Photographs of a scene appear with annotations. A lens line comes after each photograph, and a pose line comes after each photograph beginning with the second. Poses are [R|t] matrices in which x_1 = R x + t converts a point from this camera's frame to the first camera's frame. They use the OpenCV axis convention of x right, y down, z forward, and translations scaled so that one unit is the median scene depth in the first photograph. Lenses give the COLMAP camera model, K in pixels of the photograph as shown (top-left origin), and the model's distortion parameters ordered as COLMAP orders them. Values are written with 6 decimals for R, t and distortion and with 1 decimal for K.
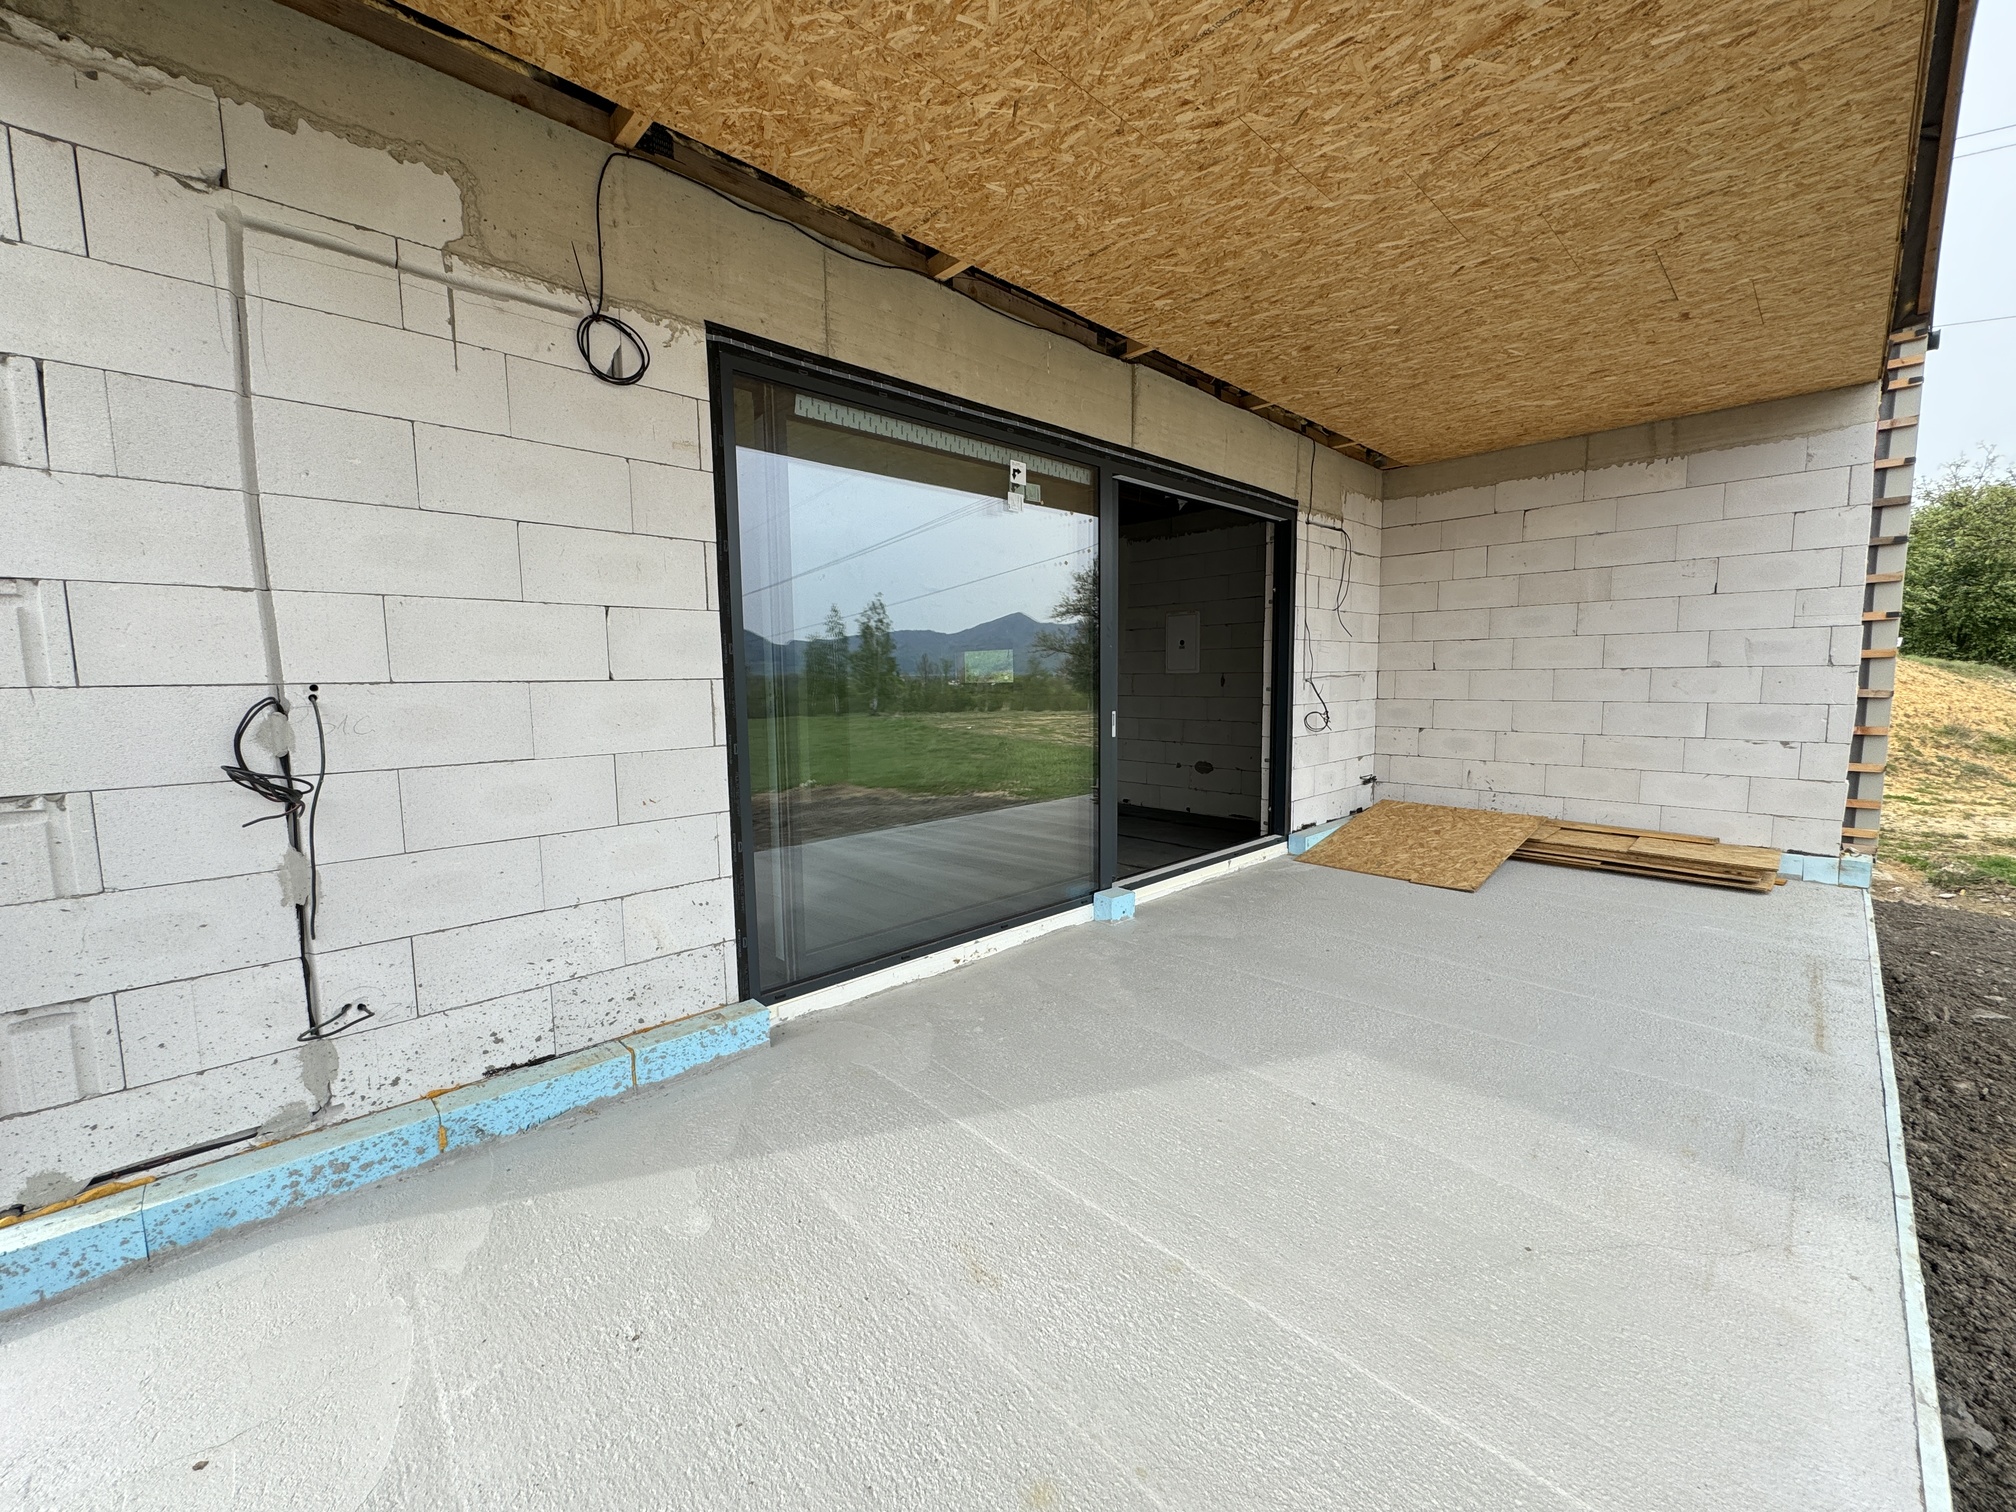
lens RADIAL K [[803.2, 0, 1005.8], [0, 803.2, 755.1], [0, 0, 1]] dist [-0.002166, 0.000061]
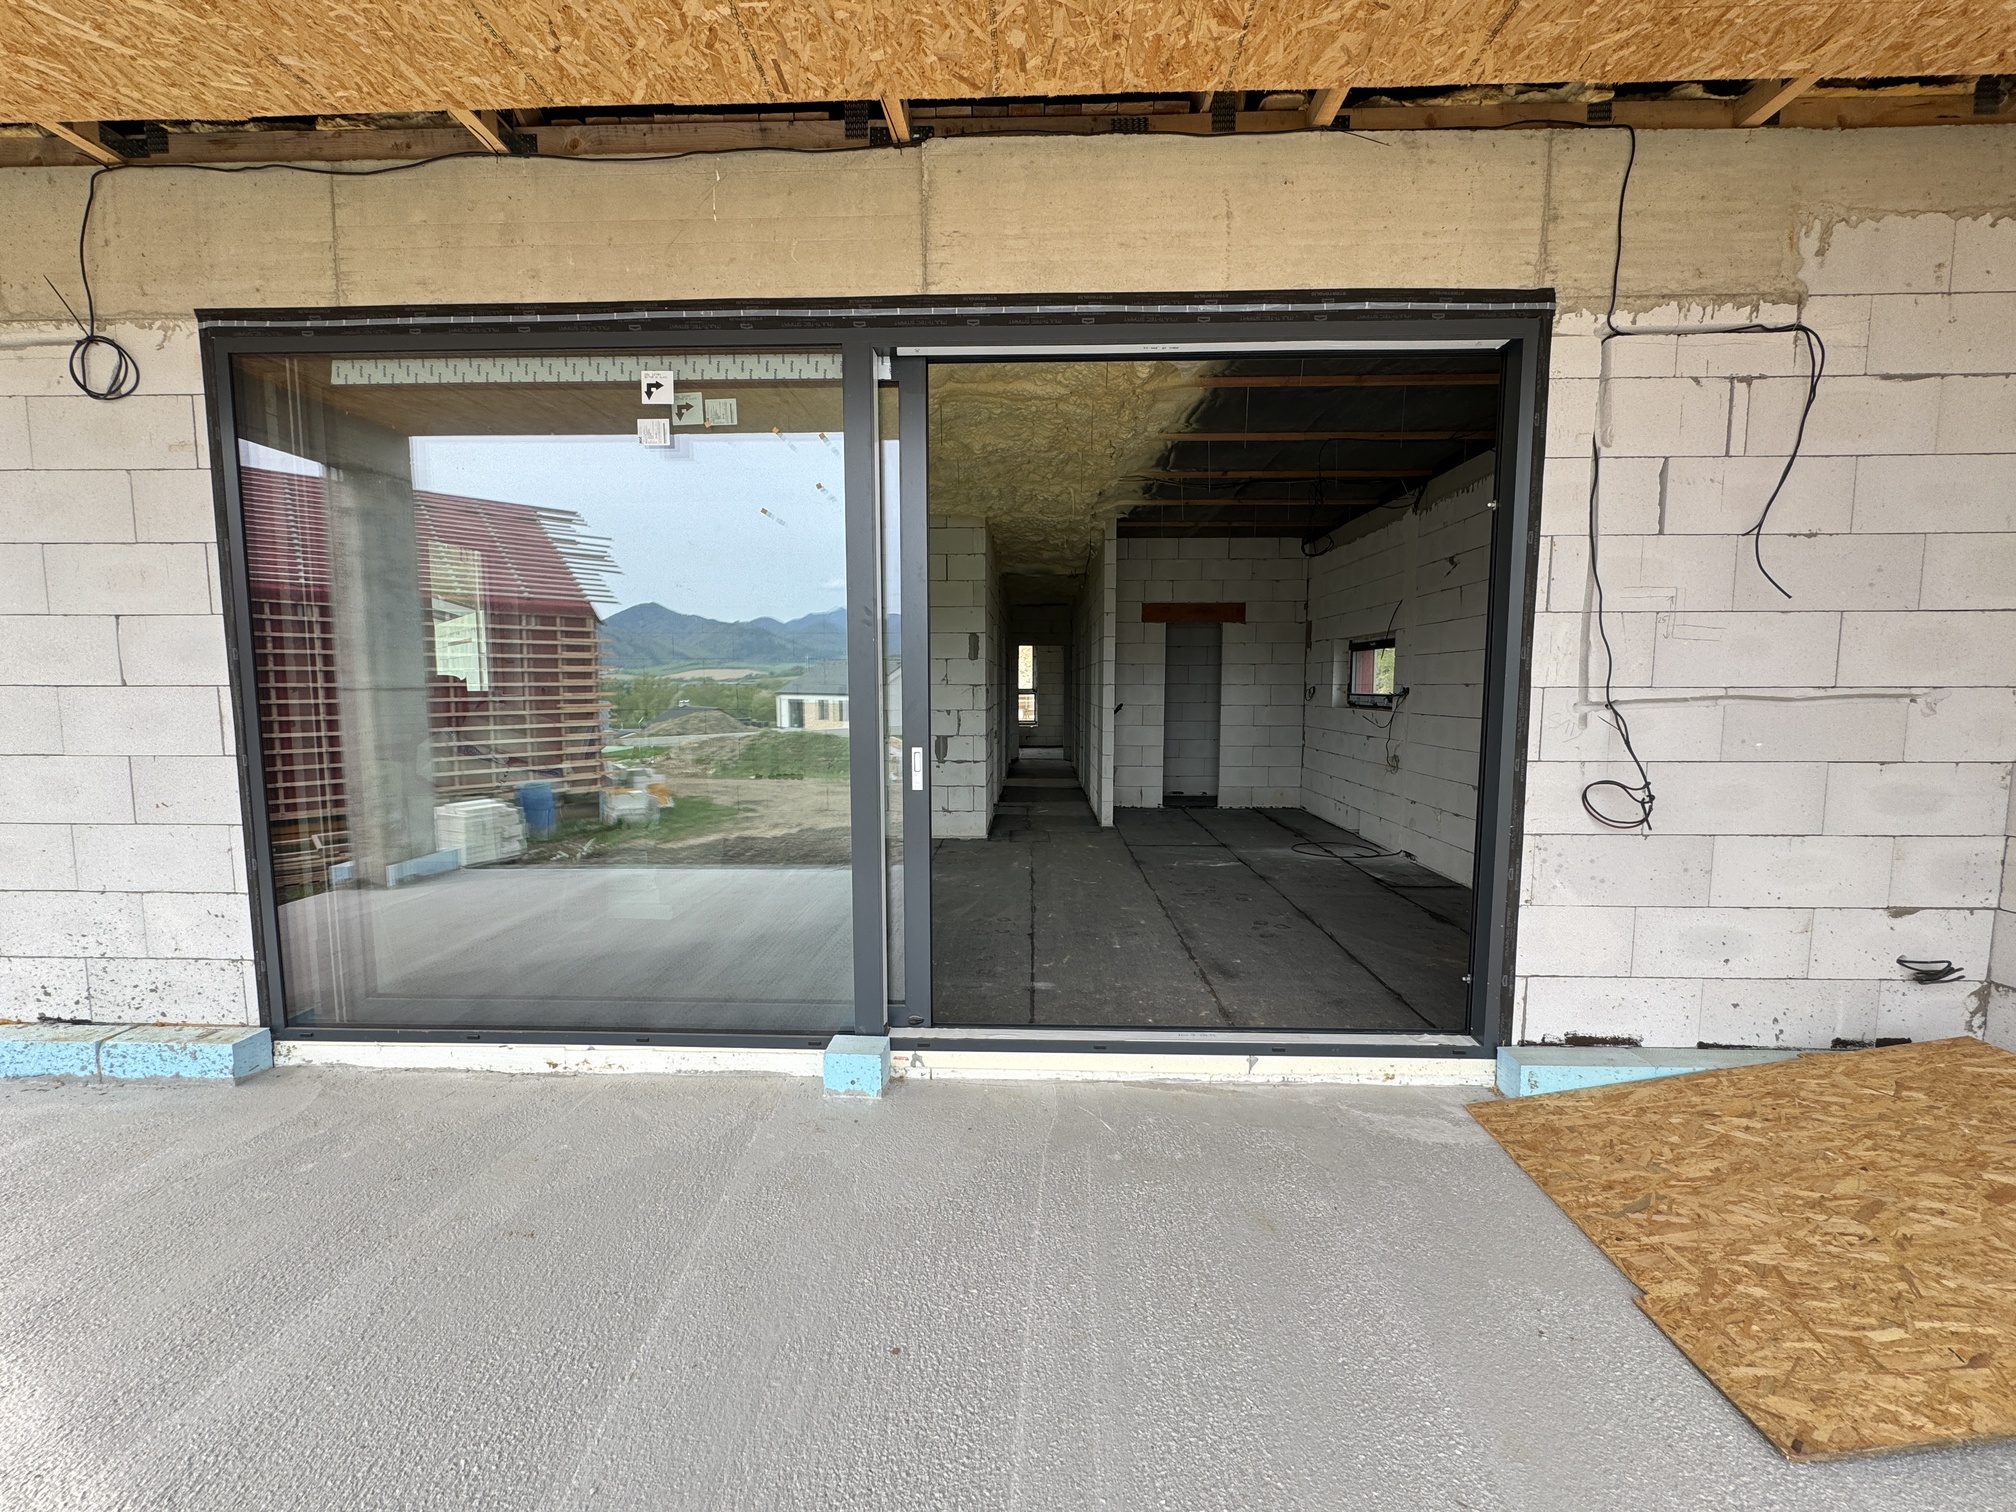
lens RADIAL K [[803.2, 0, 1004.7], [0, 803.2, 756.5], [0, 0, 1]] dist [-0.002166, 0.000061]
pose [[0.695705, 0.078098, -0.714069, 0.947848], [-0.079249, 0.996349, 0.031761, -0.112000], [0.713943, 0.034493, 0.699354, 0.972743]]
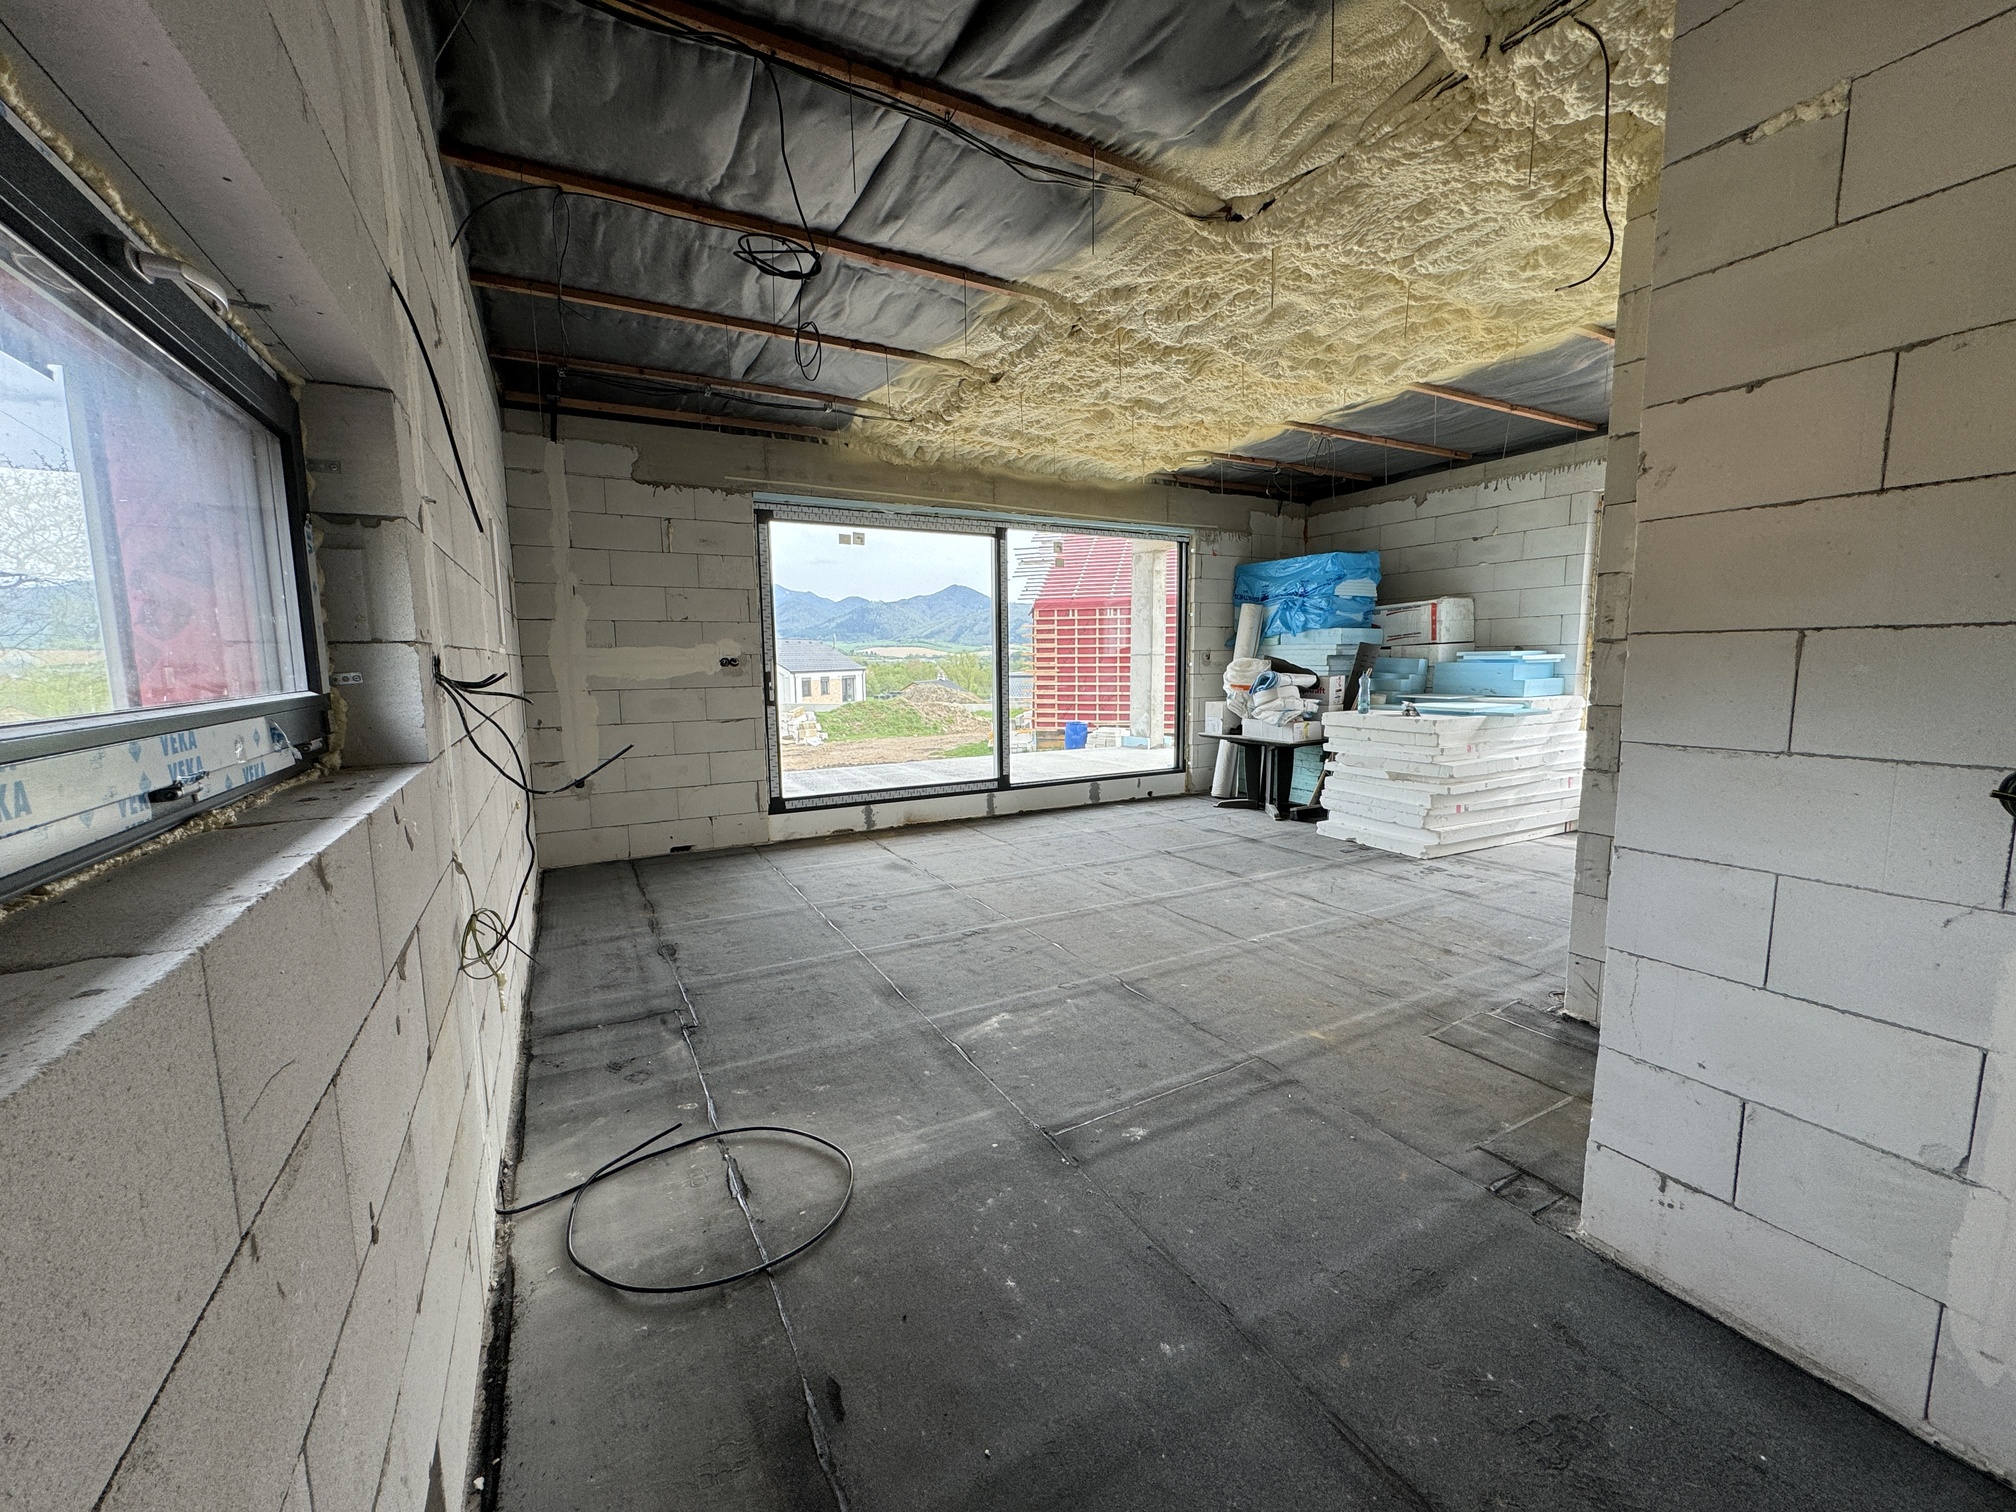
lens RADIAL K [[803.2, 0, 1005.6], [0, 803.2, 754.9], [0, 0, 1]] dist [-0.002166, 0.000061]
pose [[-0.965025, -0.008557, 0.262019, -0.488252], [0.048579, 0.976321, 0.210803, -0.361750], [-0.257619, 0.216158, -0.941758, 3.877594]]
